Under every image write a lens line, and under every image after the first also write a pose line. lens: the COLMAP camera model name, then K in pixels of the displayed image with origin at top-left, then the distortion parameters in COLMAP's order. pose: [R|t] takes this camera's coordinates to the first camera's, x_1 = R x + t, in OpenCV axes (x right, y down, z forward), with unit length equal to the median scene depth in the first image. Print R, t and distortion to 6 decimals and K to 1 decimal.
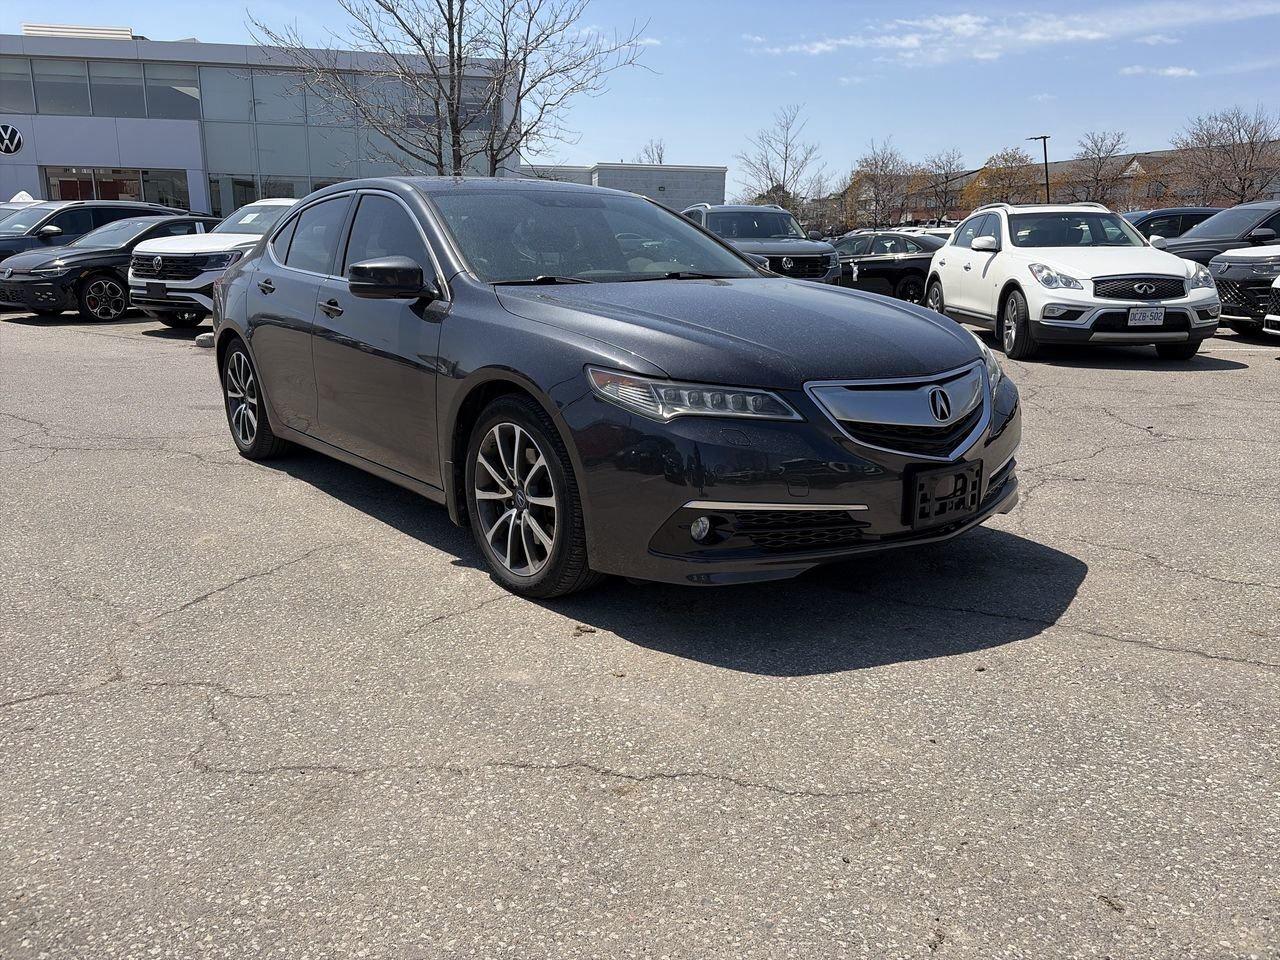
lens RADIAL K [[971.0, 0, 628.2], [0, 971.0, 500.9], [0, 0, 1]] dist [0.034442, -0.031468]
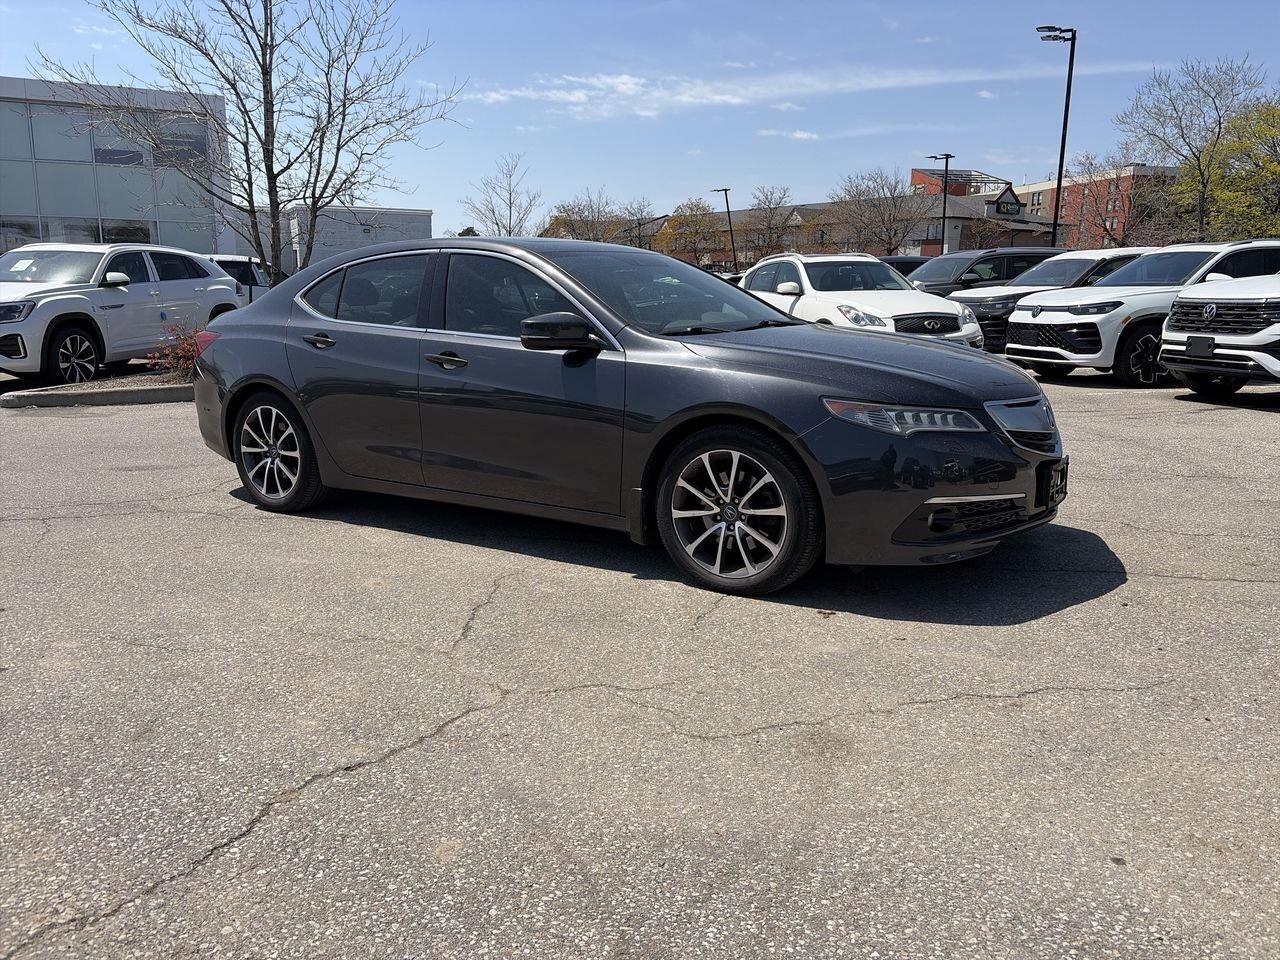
lens RADIAL K [[971.0, 0, 646.9], [0, 971.0, 485.2], [0, 0, 1]] dist [0.034442, -0.031468]
pose [[0.946989, -0.071015, 0.313318, -0.150184], [0.088001, 0.995301, -0.040389, 0.000745], [-0.308977, 0.065820, 0.948789, -0.024649]]
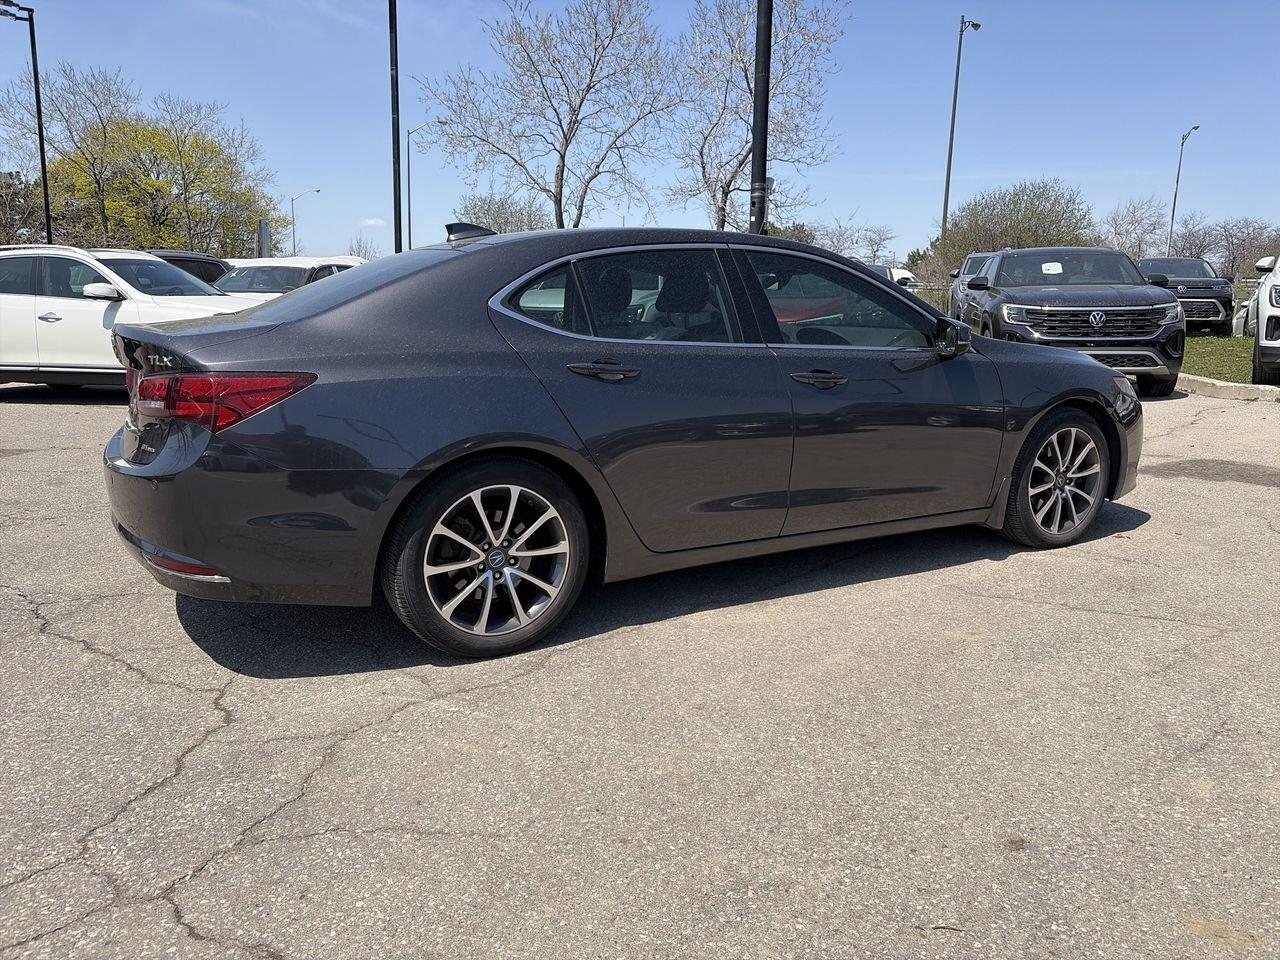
lens RADIAL K [[971.0, 0, 641.9], [0, 971.0, 477.6], [0, 0, 1]] dist [0.034442, -0.031468]
pose [[0.134941, -0.183750, 0.973667, -0.417076], [0.243356, 0.958702, 0.147199, -0.096362], [-0.960505, 0.217084, 0.174085, 0.349806]]
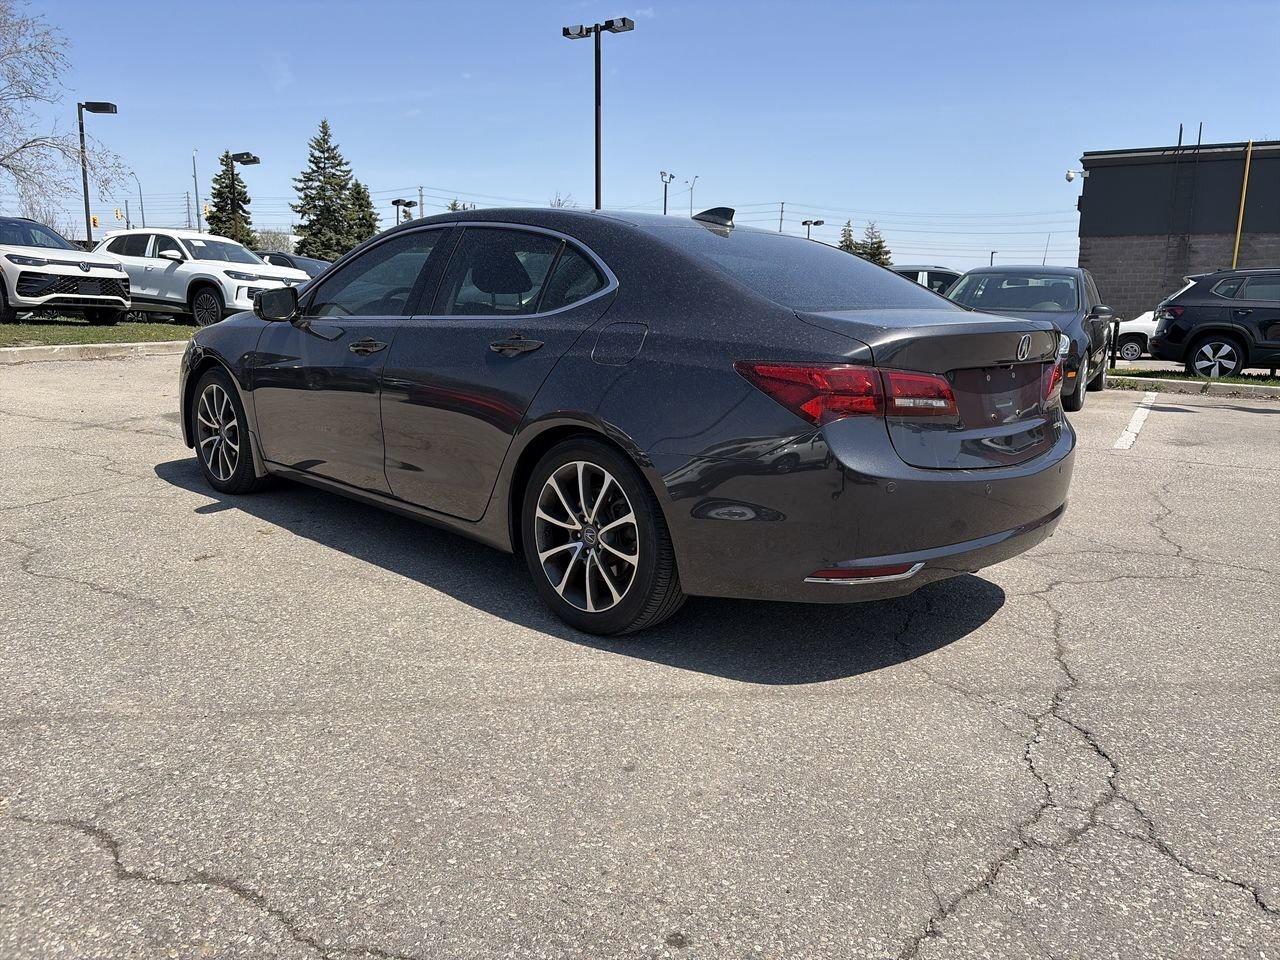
lens RADIAL K [[971.0, 0, 651.5], [0, 971.0, 478.5], [0, 0, 1]] dist [0.034442, -0.031468]
pose [[-0.988045, 0.006428, -0.154031, -0.030832], [-0.061806, 0.898806, 0.433967, -0.199003], [0.141234, 0.438299, -0.887664, 0.753991]]
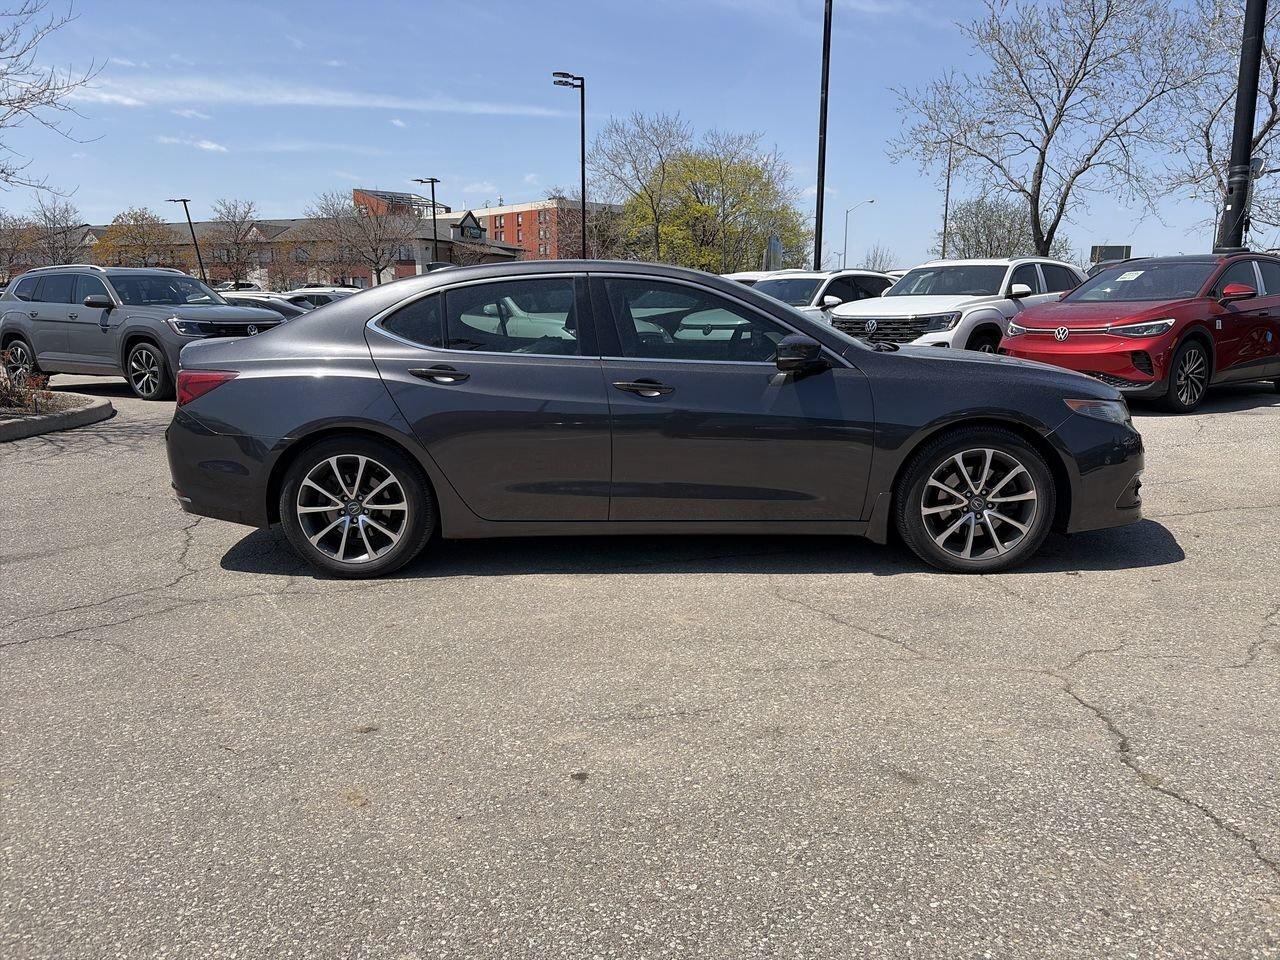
lens RADIAL K [[971.0, 0, 643.6], [0, 971.0, 478.3], [0, 0, 1]] dist [0.034442, -0.031468]
pose [[0.638356, -0.146062, 0.755756, -0.376261], [0.205721, 0.978490, 0.015345, -0.040361], [-0.741741, 0.145680, 0.654673, 0.115572]]
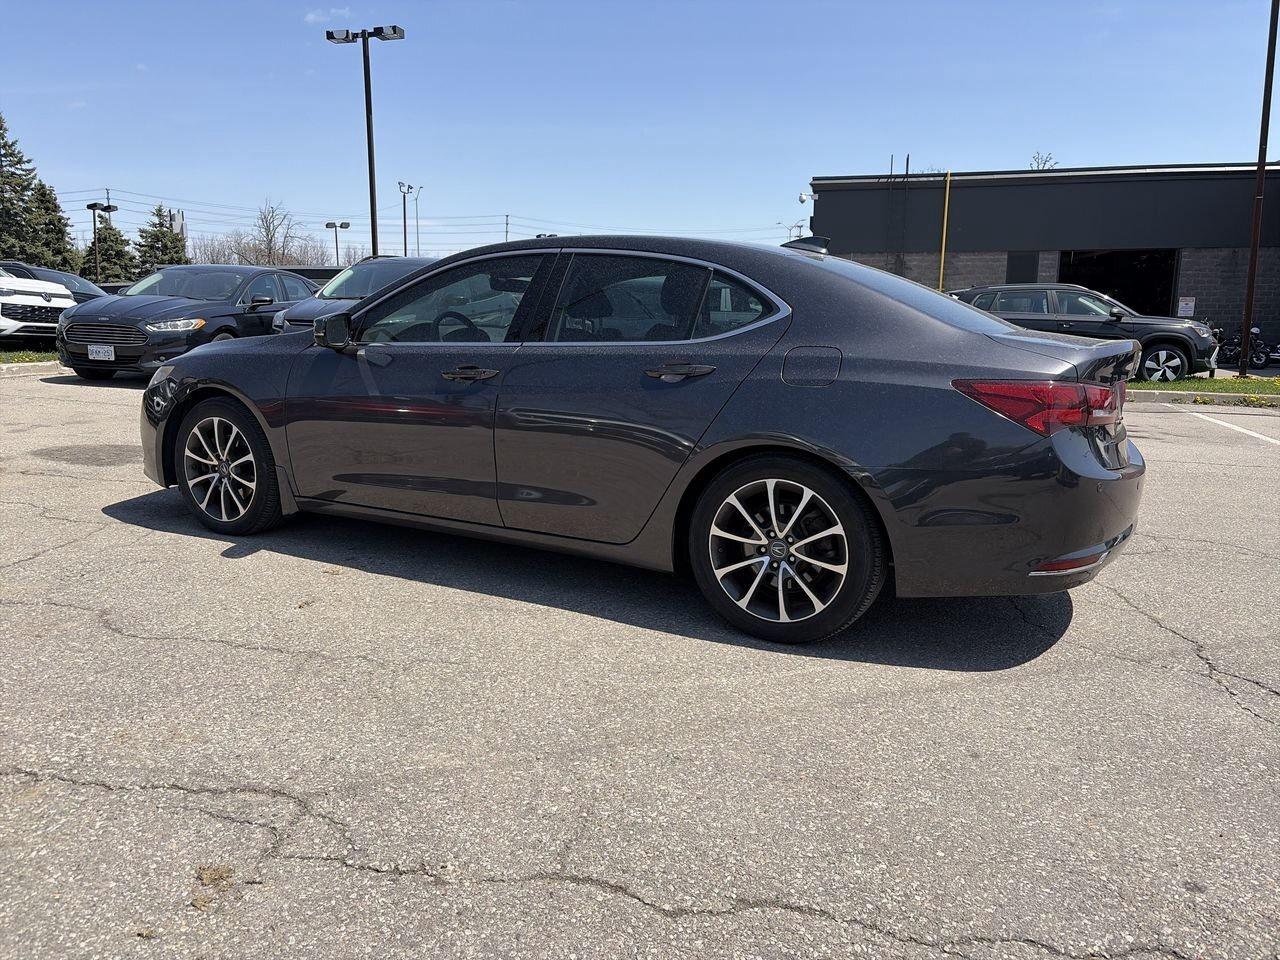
lens RADIAL K [[971.0, 0, 639.3], [0, 971.0, 478.0], [0, 0, 1]] dist [0.034442, -0.031468]
pose [[-0.912967, 0.053529, -0.404507, 0.092685], [-0.123370, 0.908745, 0.398700, -0.193823], [0.388936, 0.413904, -0.823051, 0.728655]]
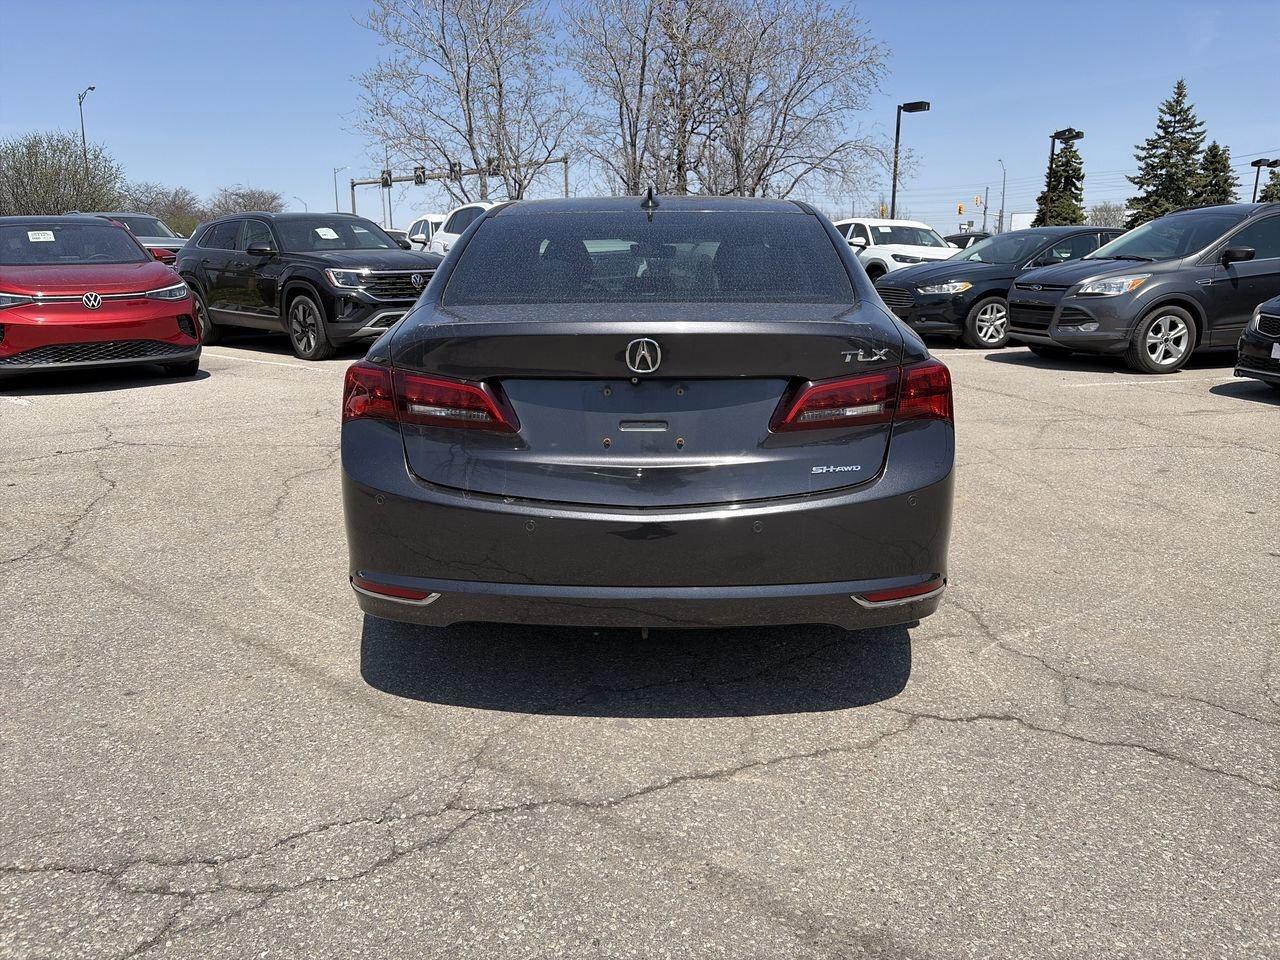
lens RADIAL K [[971.0, 0, 640.0], [0, 971.0, 476.5], [0, 0, 1]] dist [0.034442, -0.031468]
pose [[-0.777504, -0.133625, 0.614518, -0.281541], [0.166075, 0.898848, 0.405574, -0.182248], [-0.606554, 0.417392, -0.676666, 0.669075]]
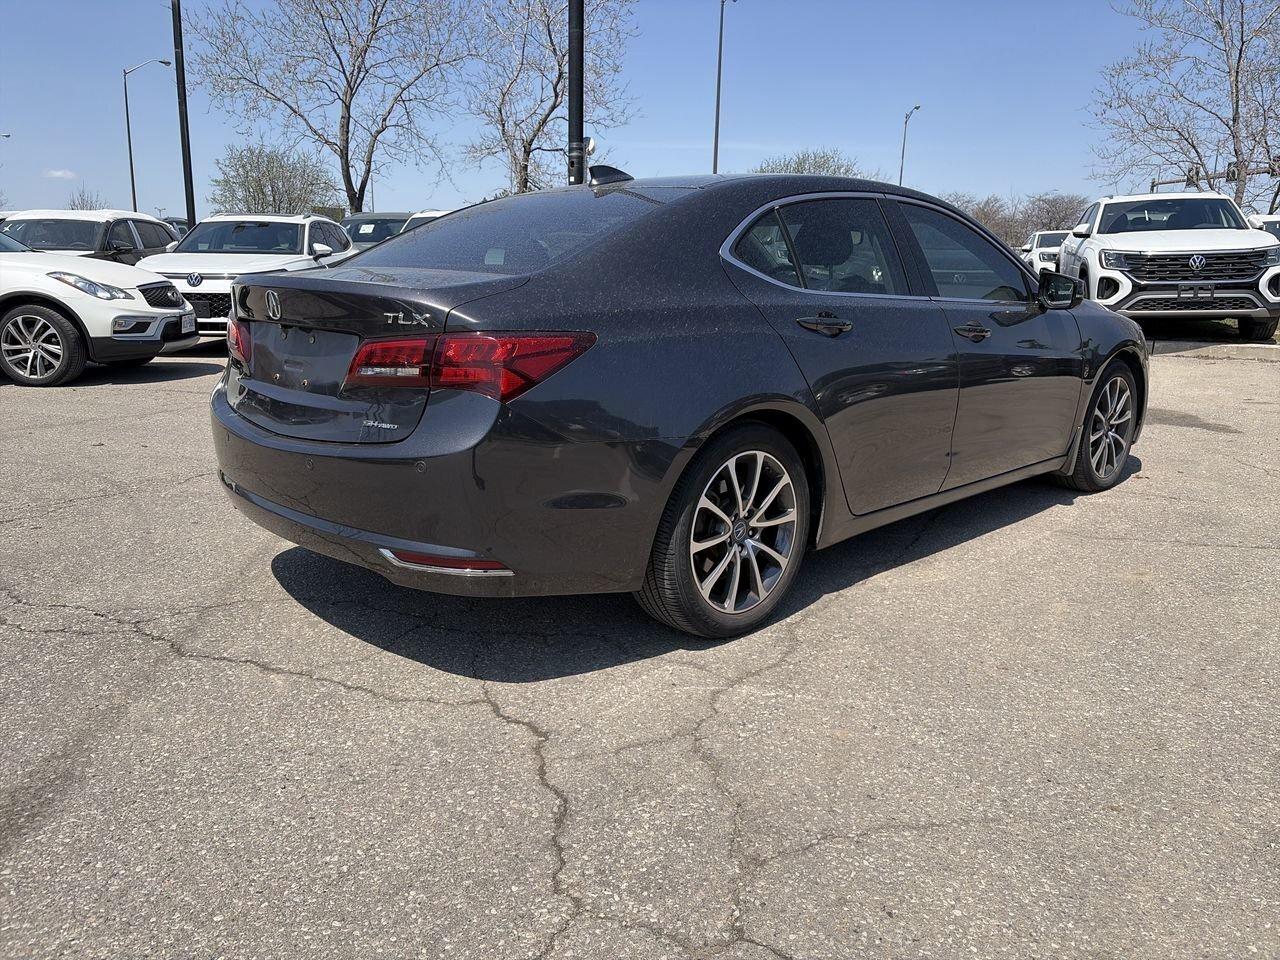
lens RADIAL K [[971.0, 0, 641.4], [0, 971.0, 483.1], [0, 0, 1]] dist [0.034442, -0.031468]
pose [[-0.115862, -0.222756, 0.967965, -0.400496], [0.239703, 0.939454, 0.244886, -0.123006], [-0.963908, 0.260397, -0.055452, 0.472640]]
